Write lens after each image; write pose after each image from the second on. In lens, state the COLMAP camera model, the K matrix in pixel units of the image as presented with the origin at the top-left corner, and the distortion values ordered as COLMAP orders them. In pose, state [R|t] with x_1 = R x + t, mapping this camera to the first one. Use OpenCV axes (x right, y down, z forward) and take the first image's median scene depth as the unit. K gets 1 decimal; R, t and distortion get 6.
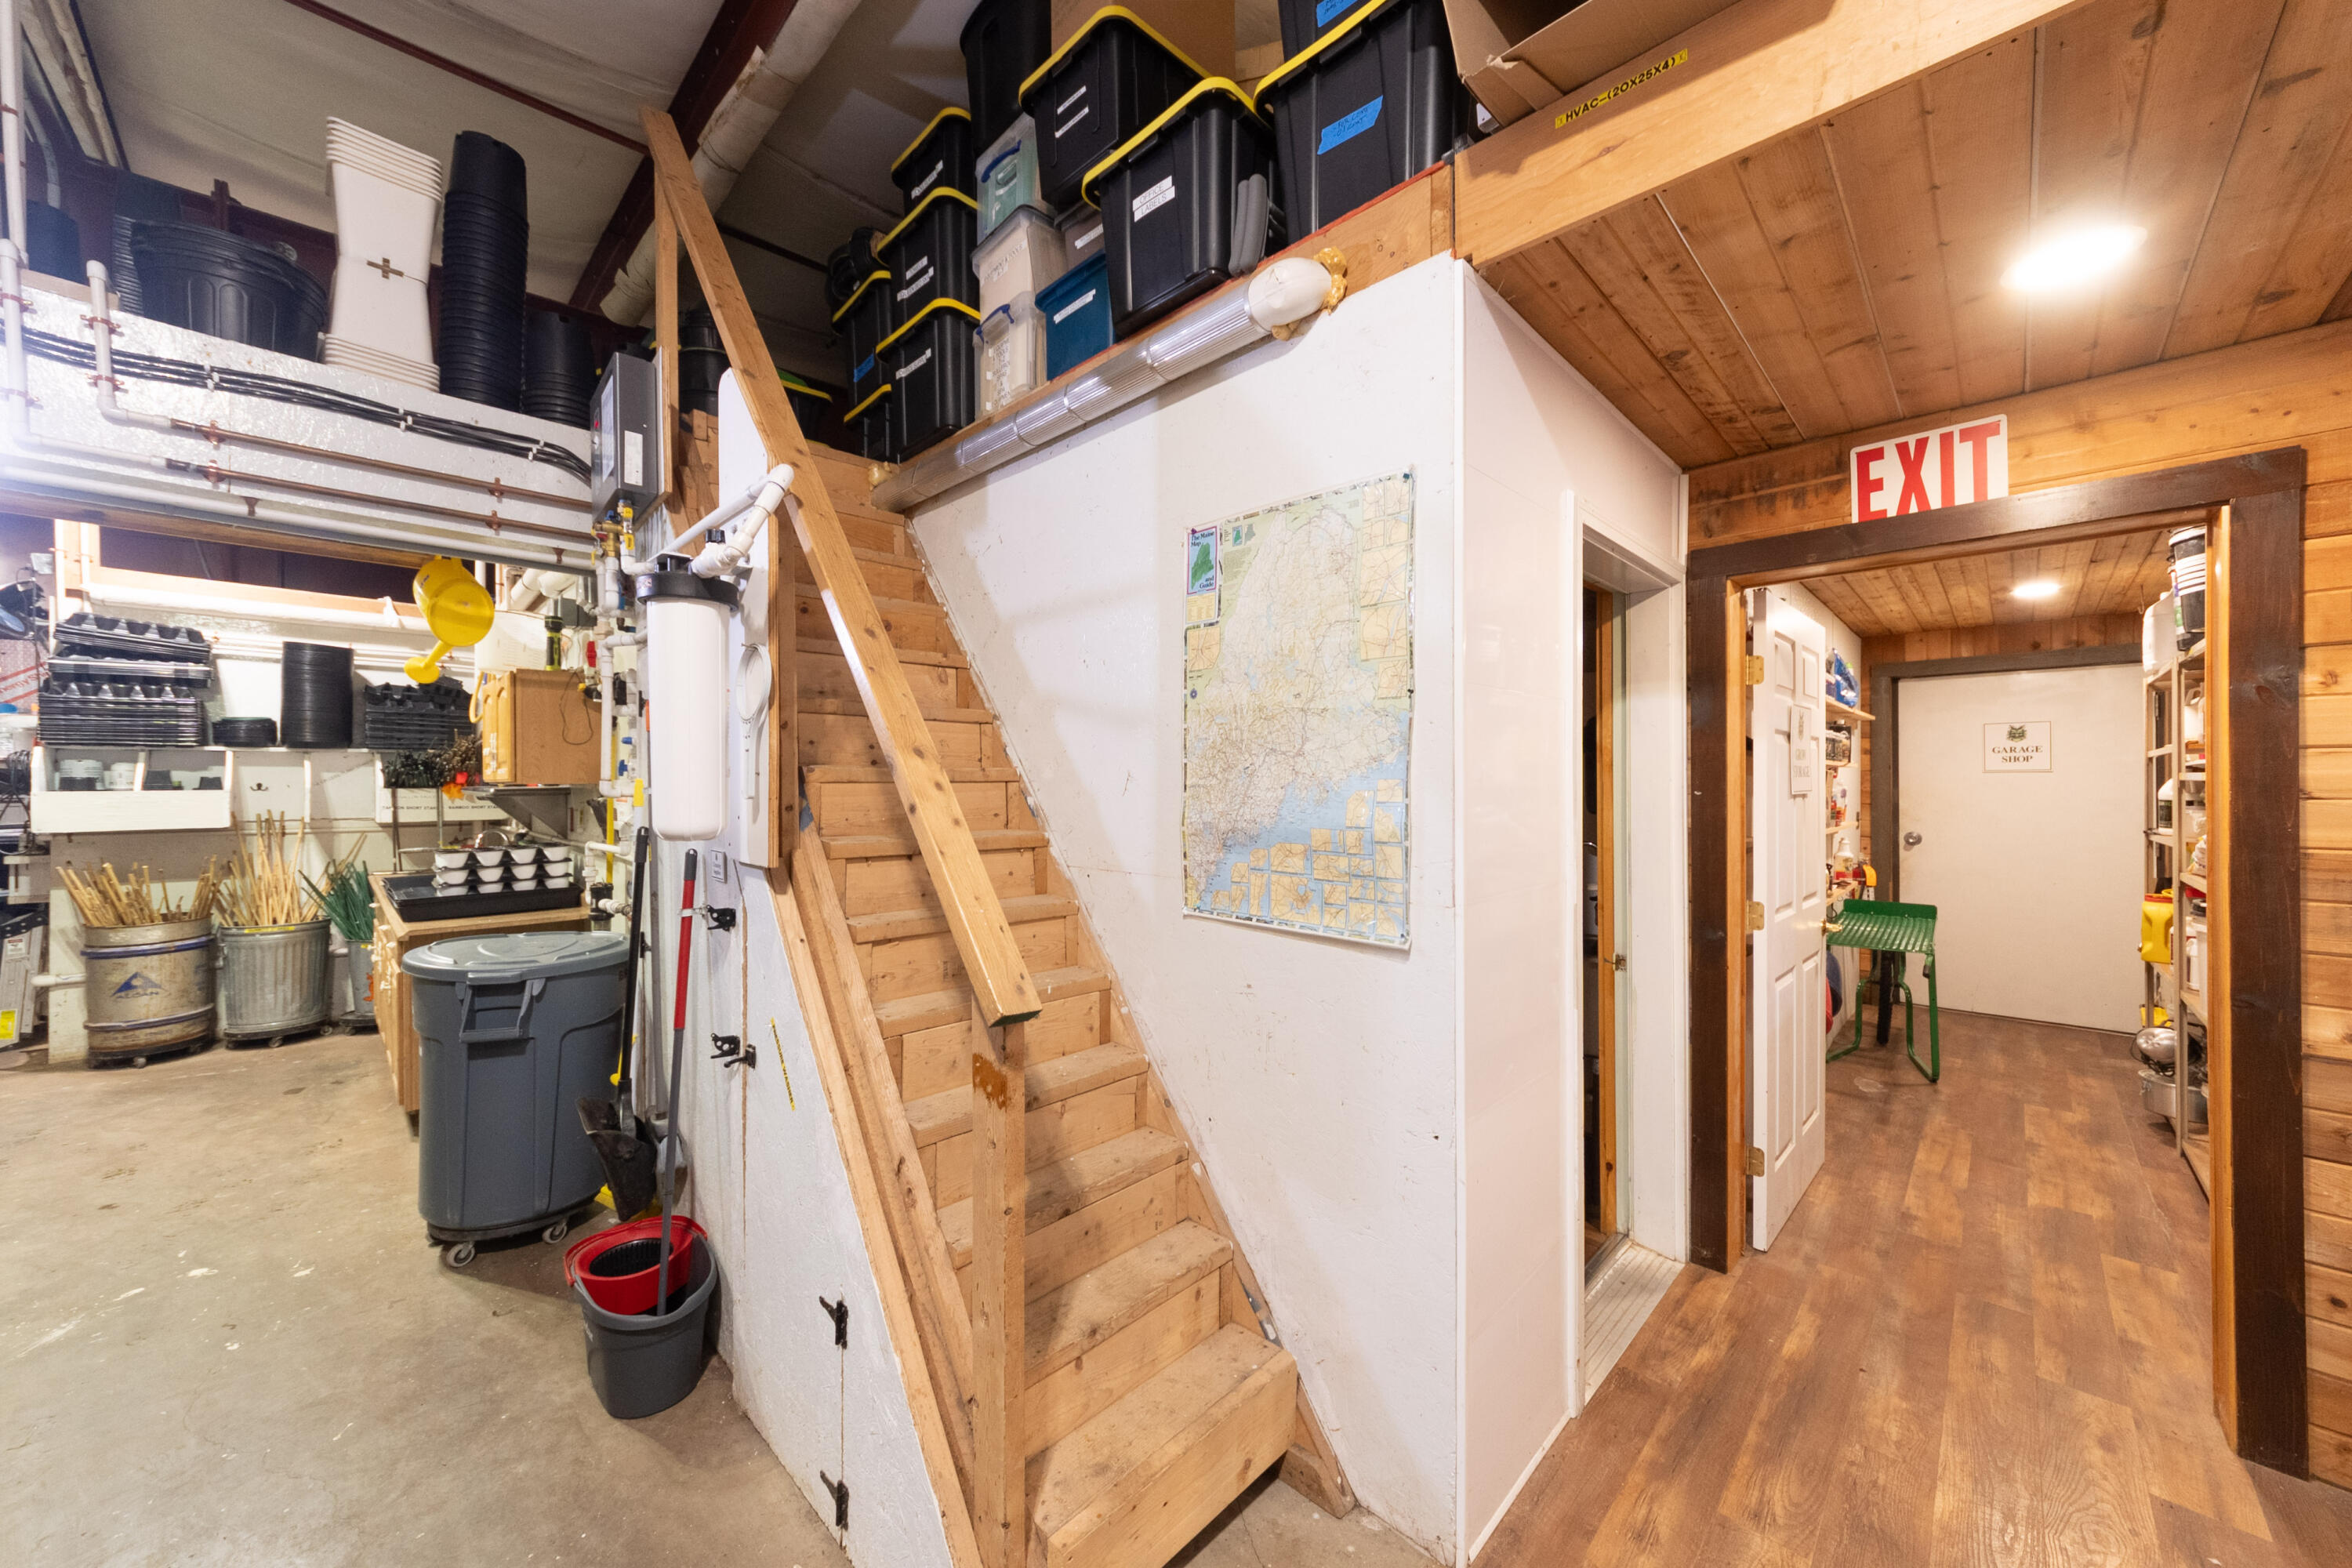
lens RADIAL K [[839.3, 0, 1188.1], [0, 839.3, 791.0], [0, 0, 1]] dist [-0.007291, 0.002537]
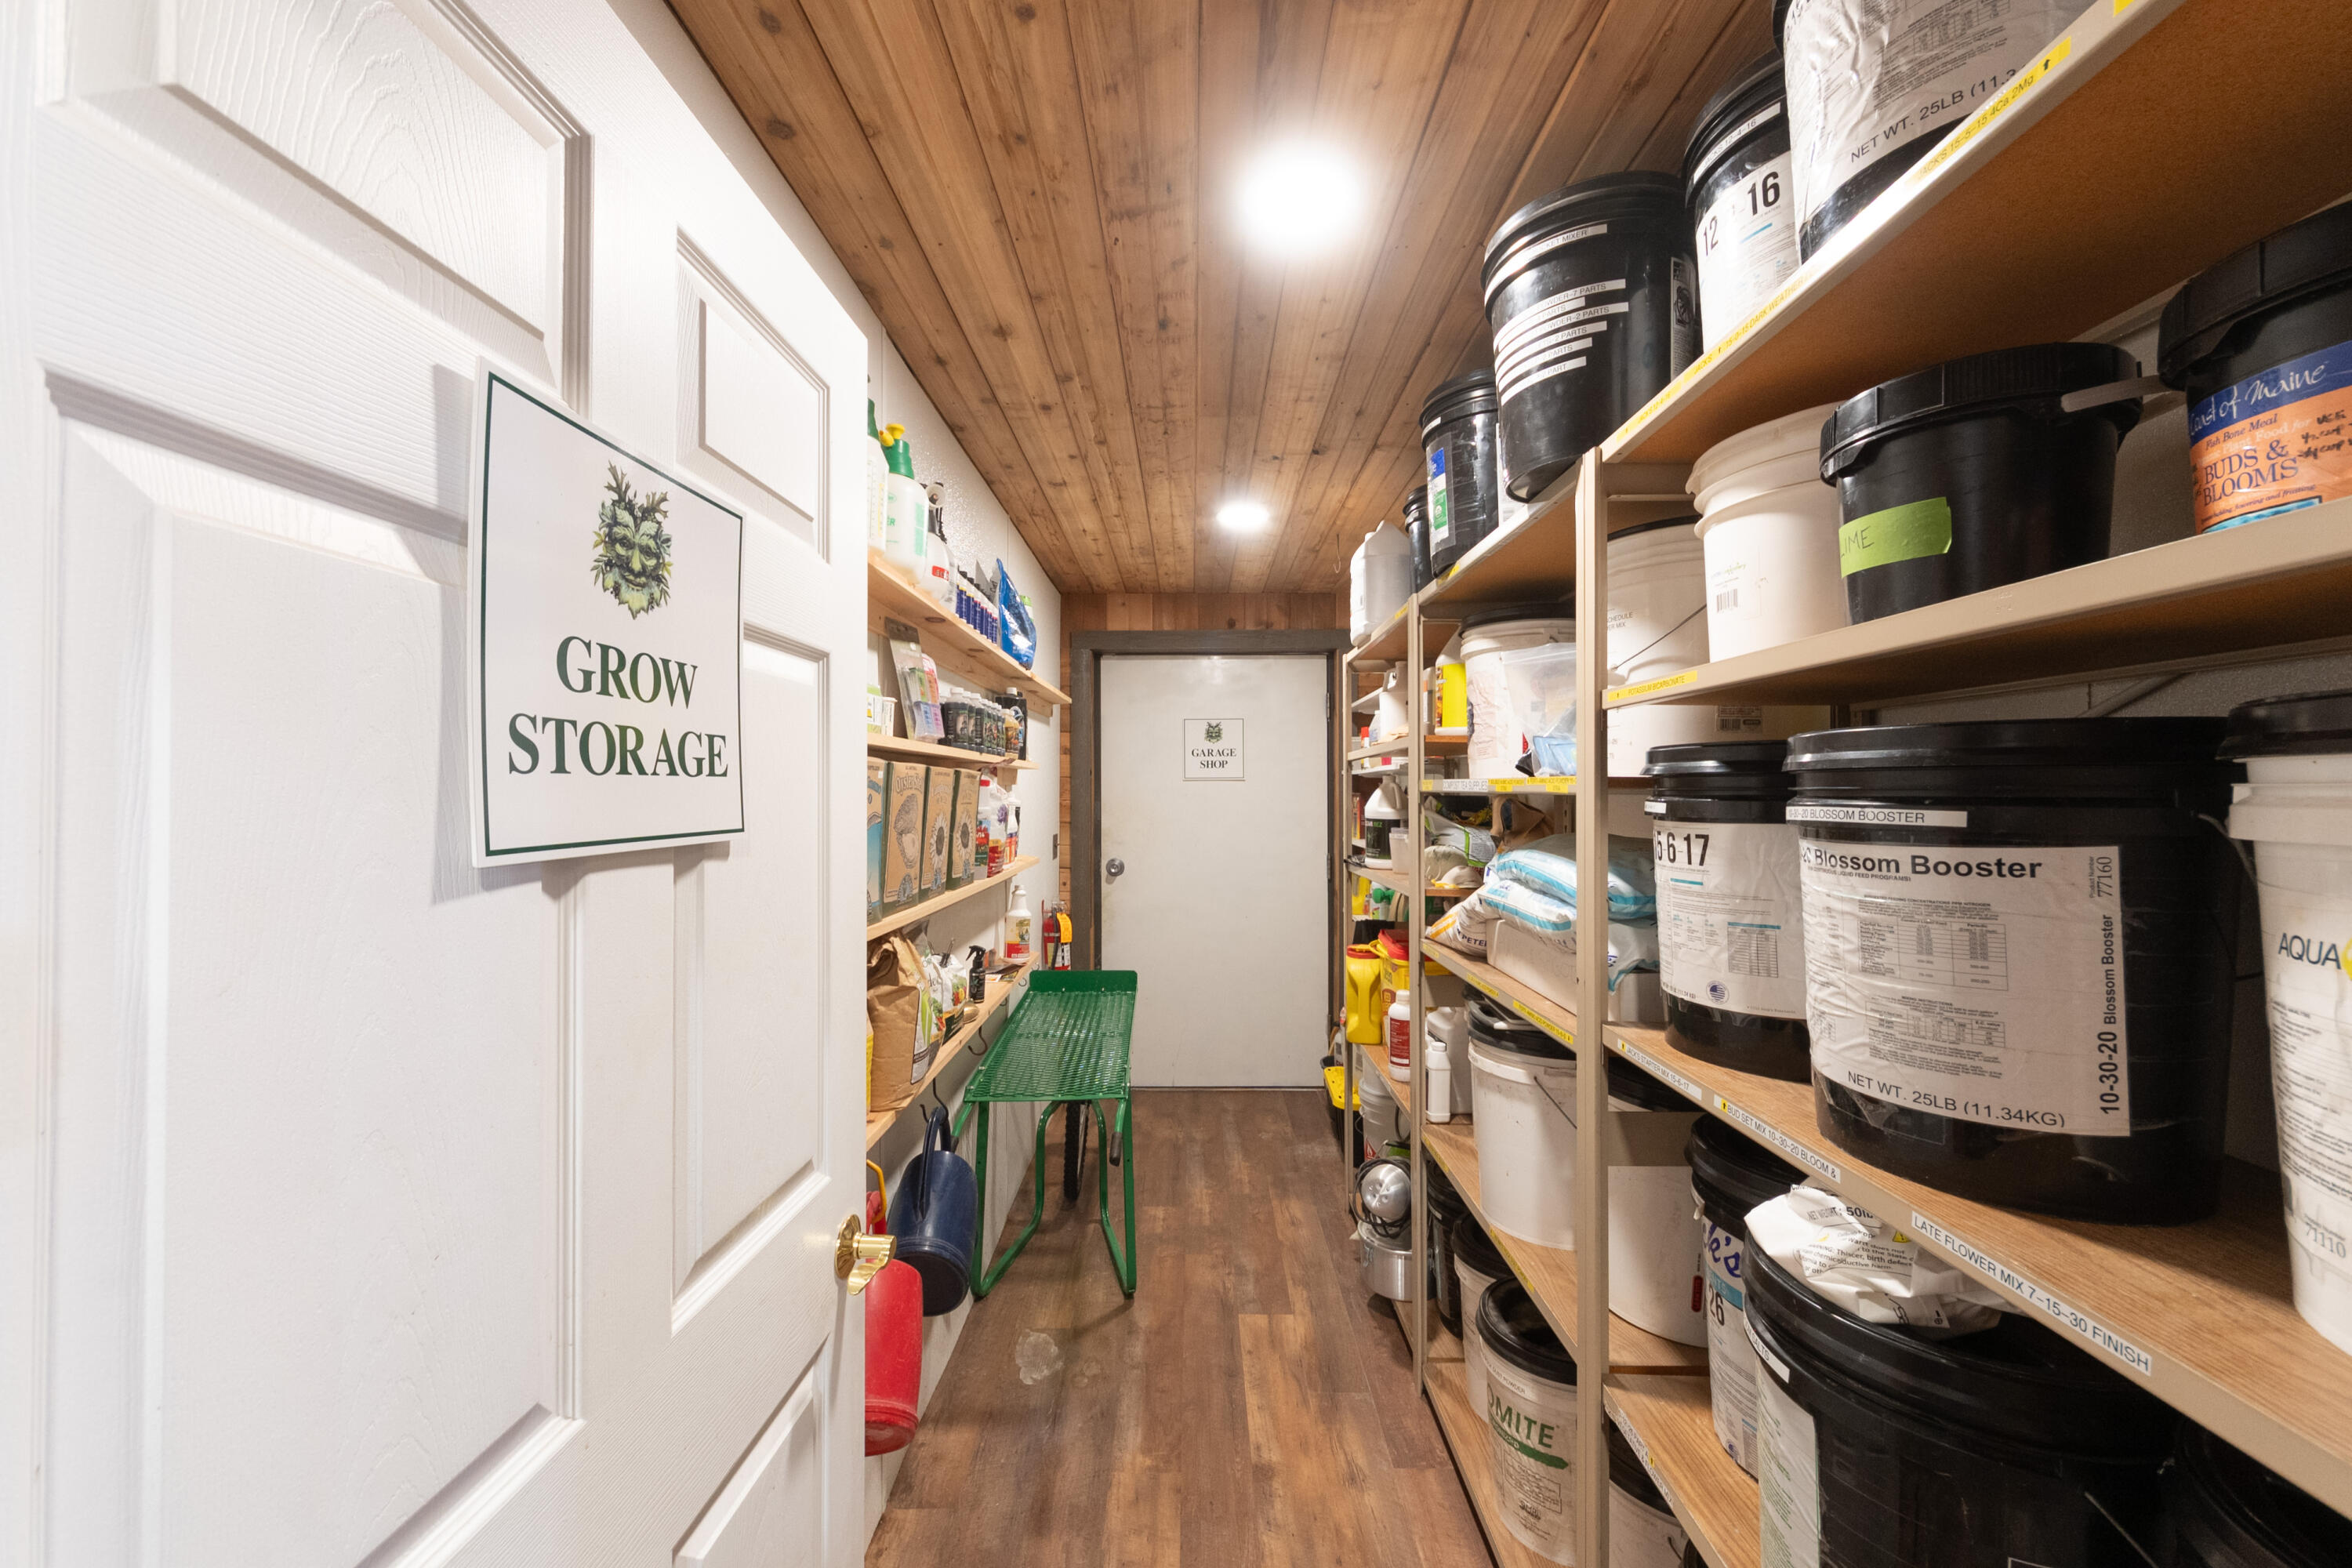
lens RADIAL K [[839.3, 0, 1174.6], [0, 839.3, 776.3], [0, 0, 1]] dist [-0.007291, 0.002537]
pose [[0.724881, 0.016100, 0.688686, 0.460544], [0.000650, 0.999710, -0.024055, -0.008136], [-0.688874, 0.017884, 0.724661, 0.497323]]
